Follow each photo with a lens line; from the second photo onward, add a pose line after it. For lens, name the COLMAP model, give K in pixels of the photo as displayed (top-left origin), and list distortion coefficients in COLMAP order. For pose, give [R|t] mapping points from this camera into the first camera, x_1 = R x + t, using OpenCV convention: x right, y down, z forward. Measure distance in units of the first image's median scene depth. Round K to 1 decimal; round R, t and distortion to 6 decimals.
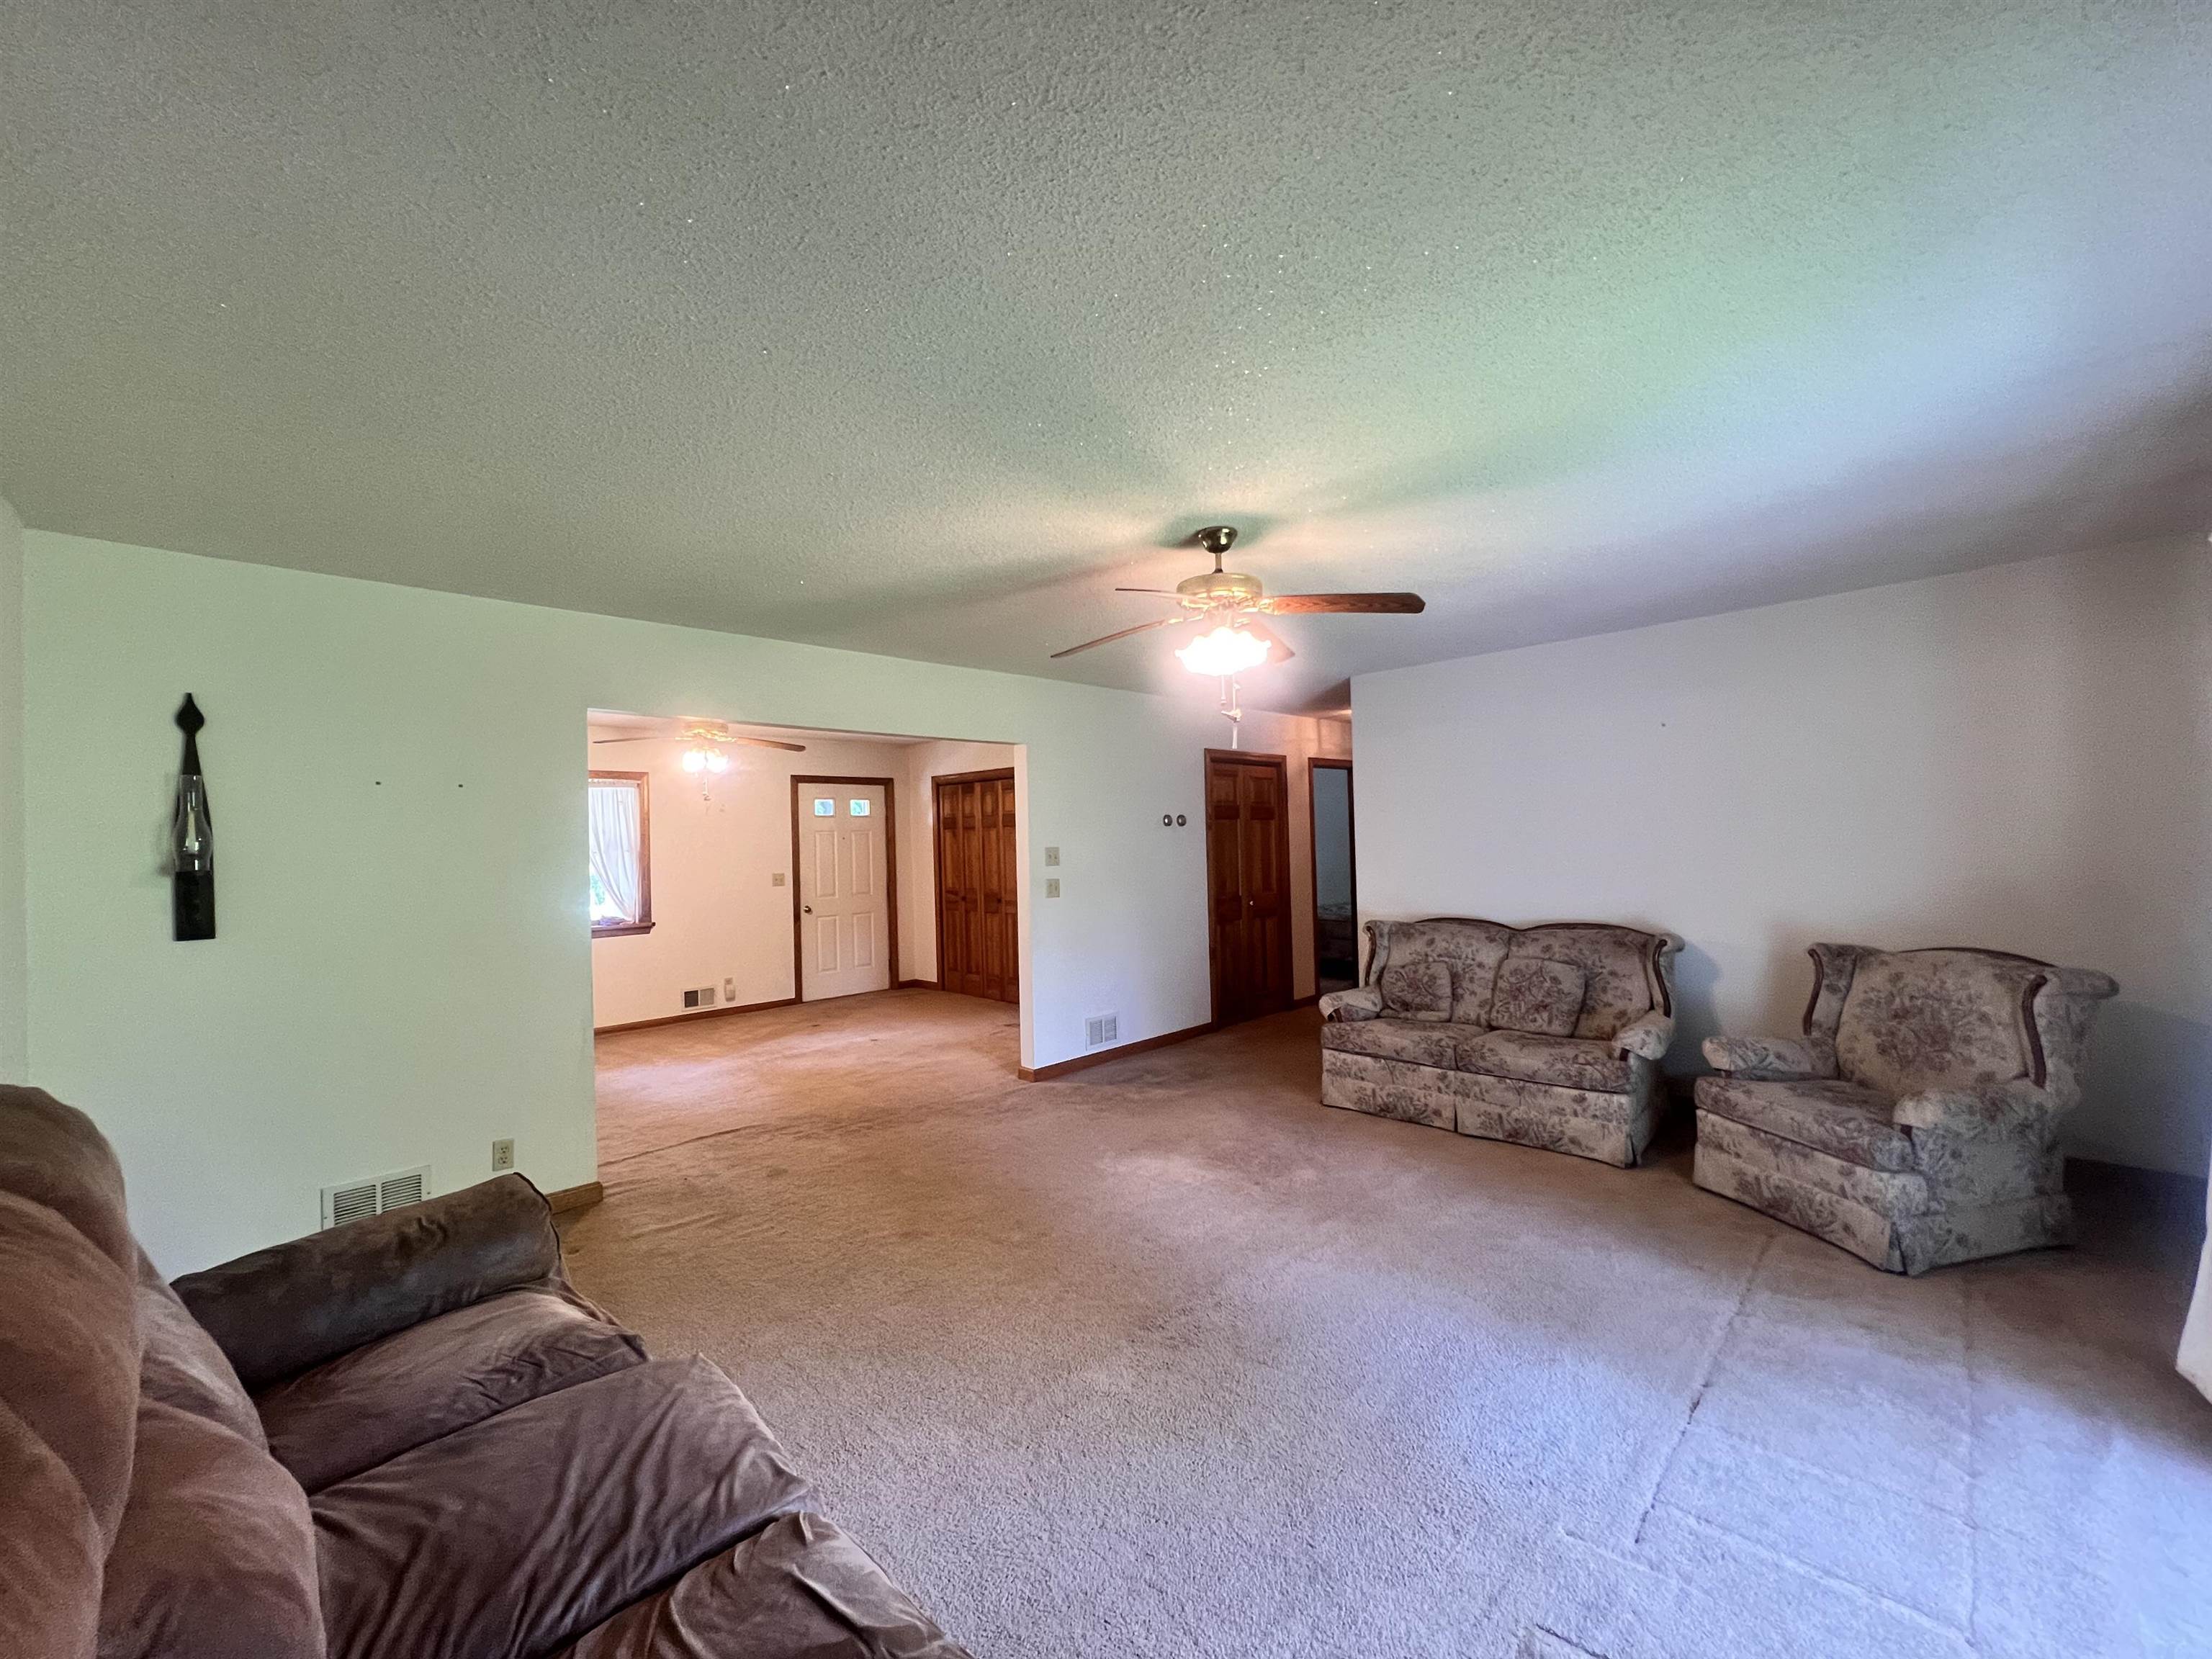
lens RADIAL K [[897.4, 0, 1106.0], [0, 897.4, 829.5], [0, 0, 1]] dist [-0.000151, -0.000026]
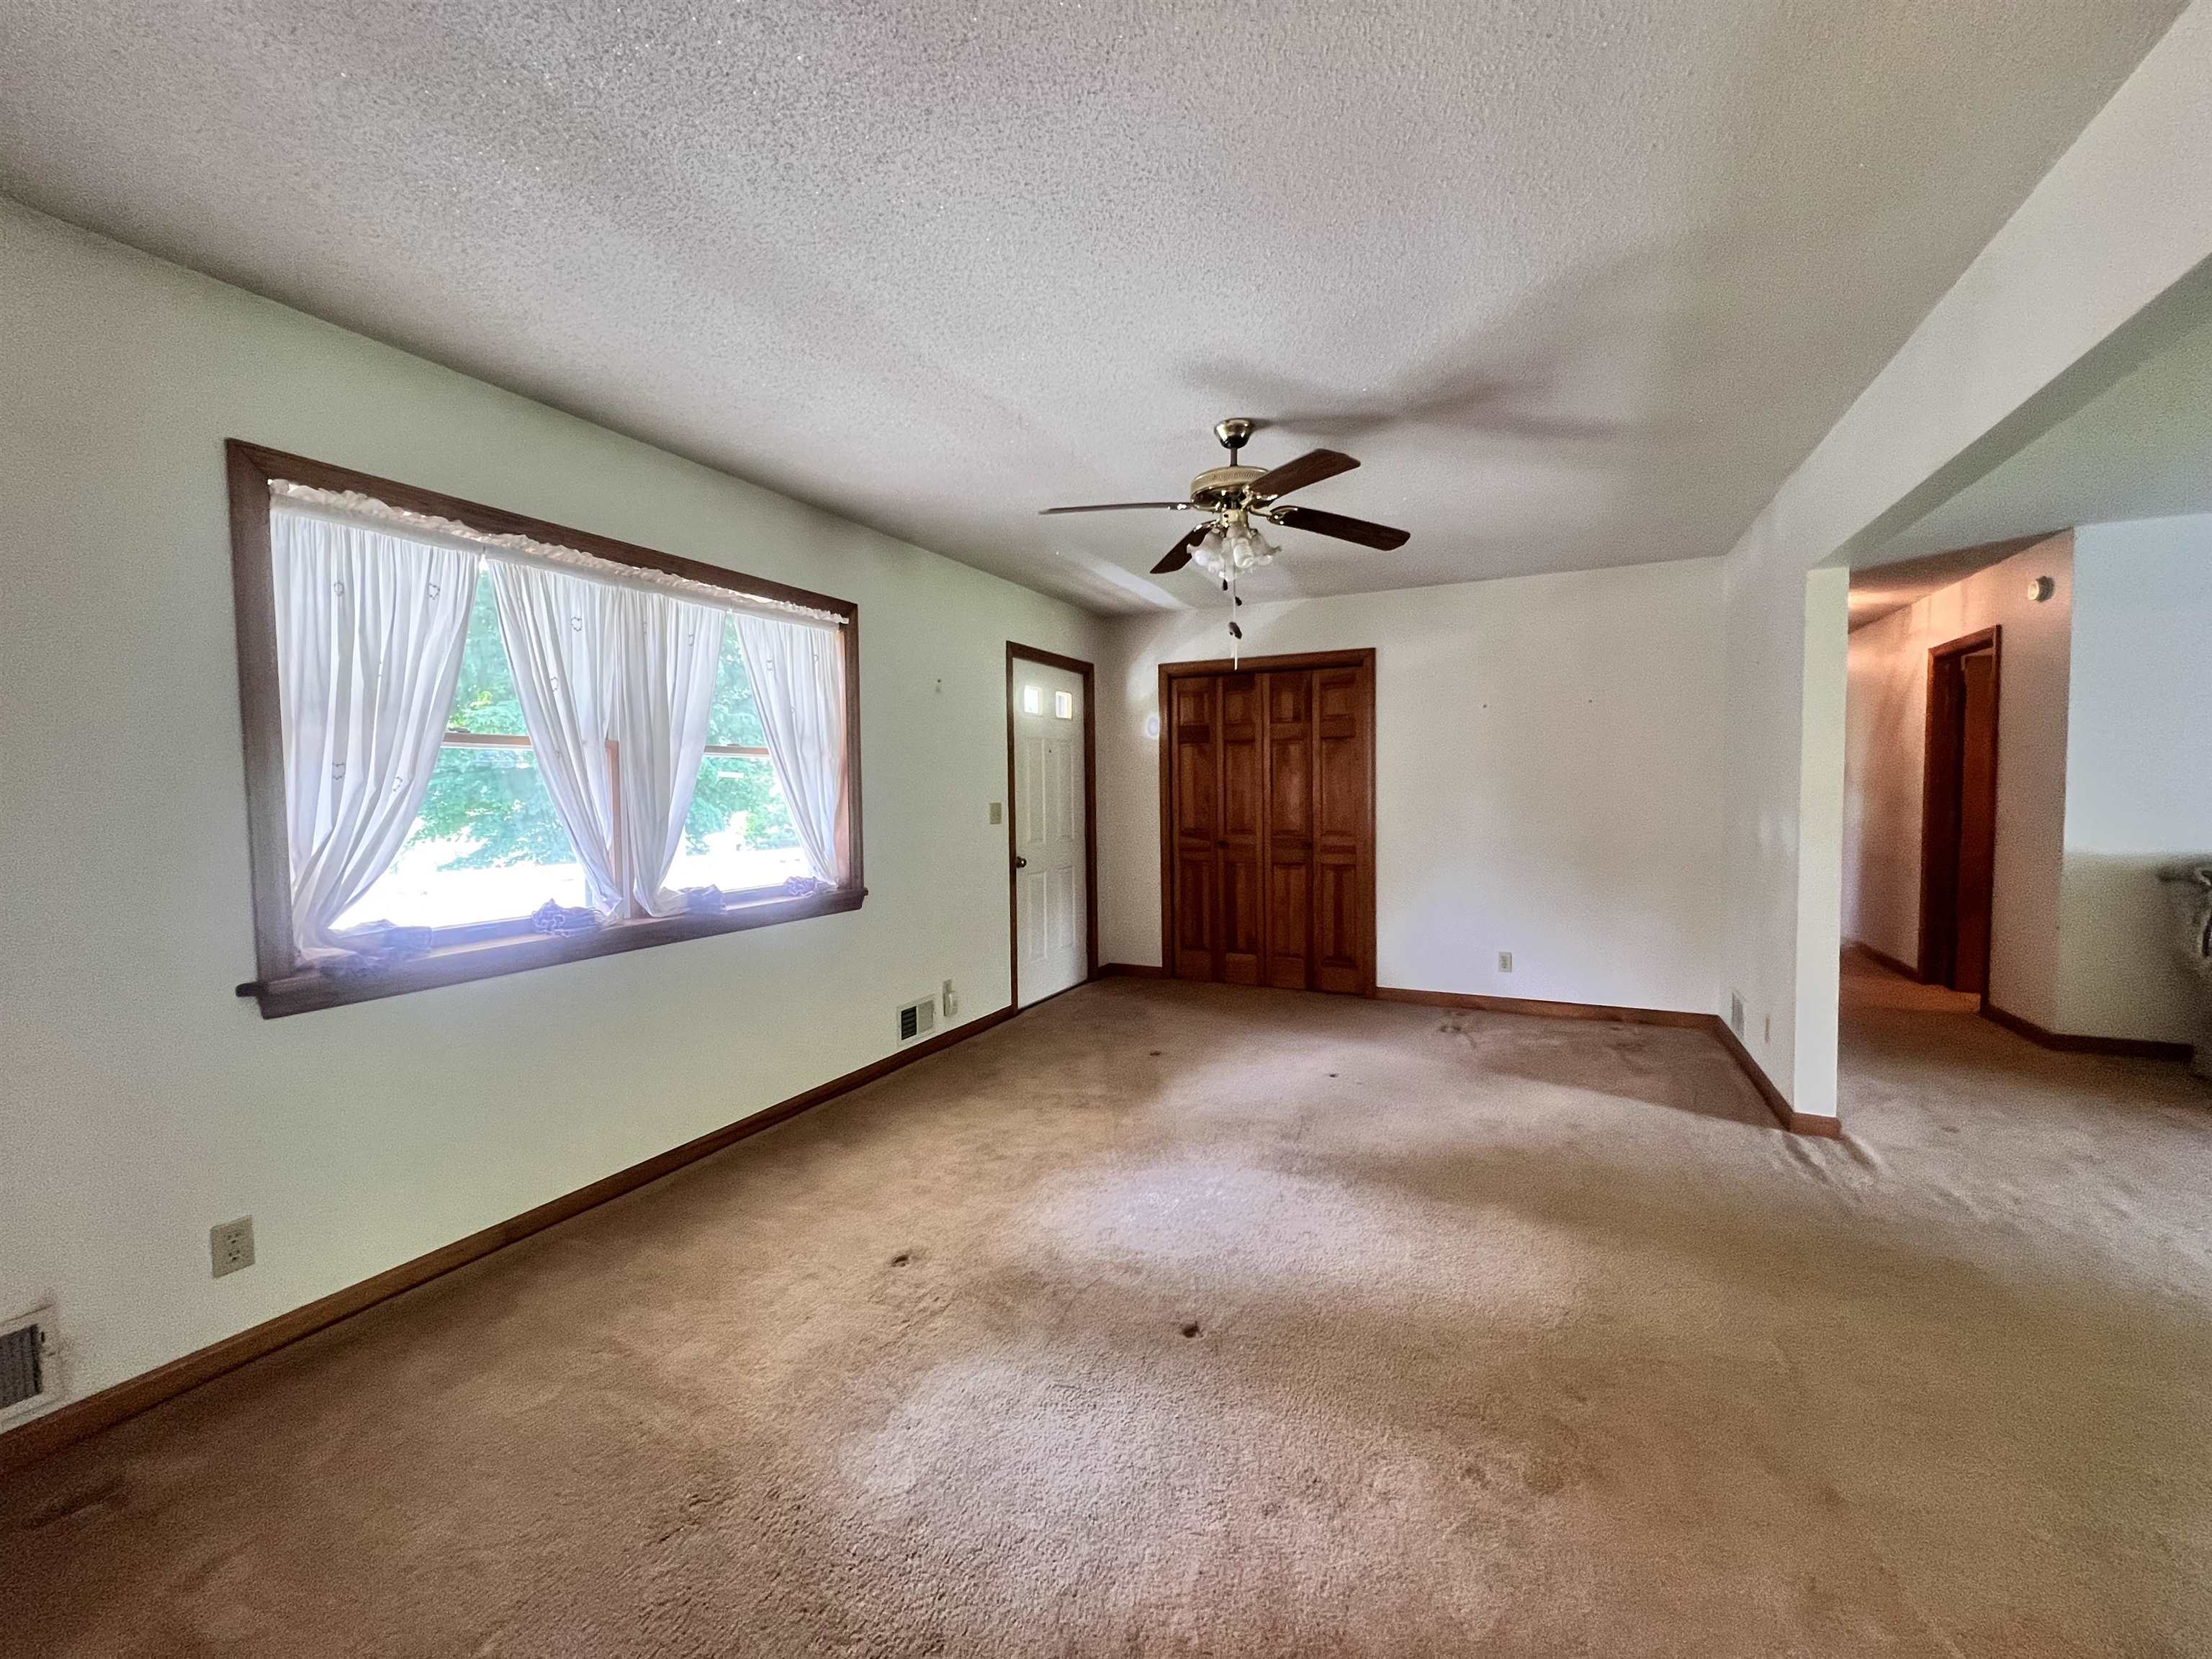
lens RADIAL K [[857.8, 0, 1106.0], [0, 857.8, 829.5], [0, 0, 1]] dist [-0.000146, -0.000024]
pose [[0.950461, 0.003310, 0.310826, -0.453884], [-0.020685, 0.998400, 0.052620, 0.033663], [-0.310155, -0.056443, 0.949009, 0.410256]]
